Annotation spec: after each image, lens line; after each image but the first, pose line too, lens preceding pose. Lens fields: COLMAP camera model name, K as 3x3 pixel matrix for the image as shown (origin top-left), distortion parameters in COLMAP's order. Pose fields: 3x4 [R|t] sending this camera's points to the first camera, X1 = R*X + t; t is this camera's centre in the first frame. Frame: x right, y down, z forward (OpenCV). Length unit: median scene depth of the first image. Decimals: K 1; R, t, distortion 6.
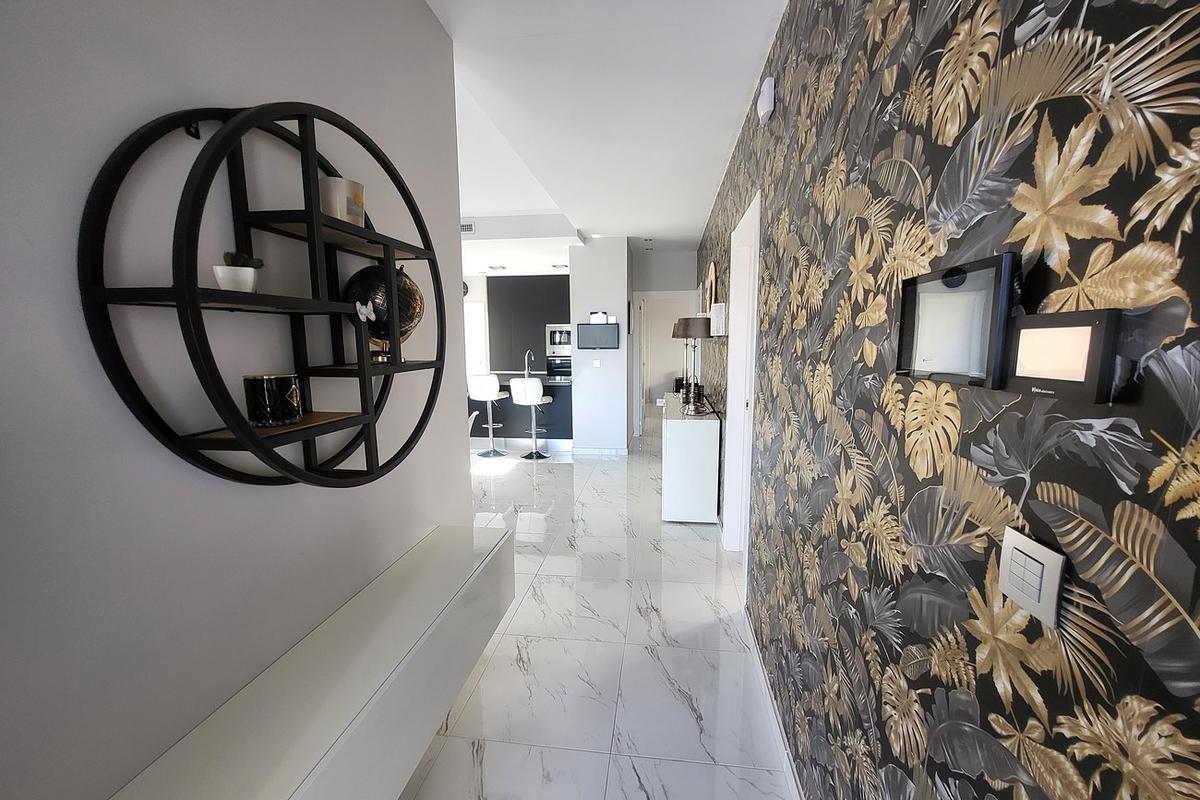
lens RADIAL K [[475.7, 0, 601.9], [0, 475.7, 402.9], [0, 0, 1]] dist [0.000747, -0.000226]
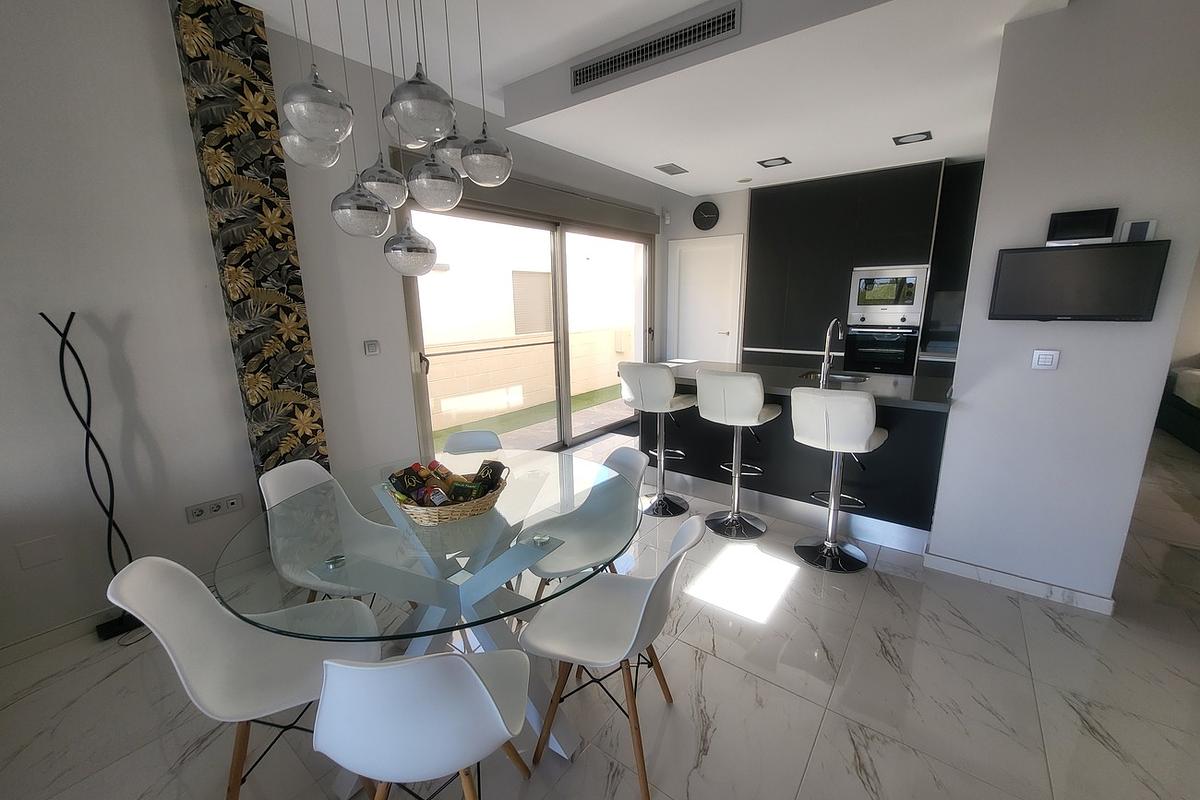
lens RADIAL K [[466.6, 0, 607.6], [0, 466.6, 406.2], [0, 0, 1]] dist [-0.003724, 0.001079]
pose [[0.873963, 0.105277, -0.474453, -0.199283], [-0.059172, 0.992043, 0.111129, -0.101806], [0.482378, -0.069048, 0.873238, 0.800252]]
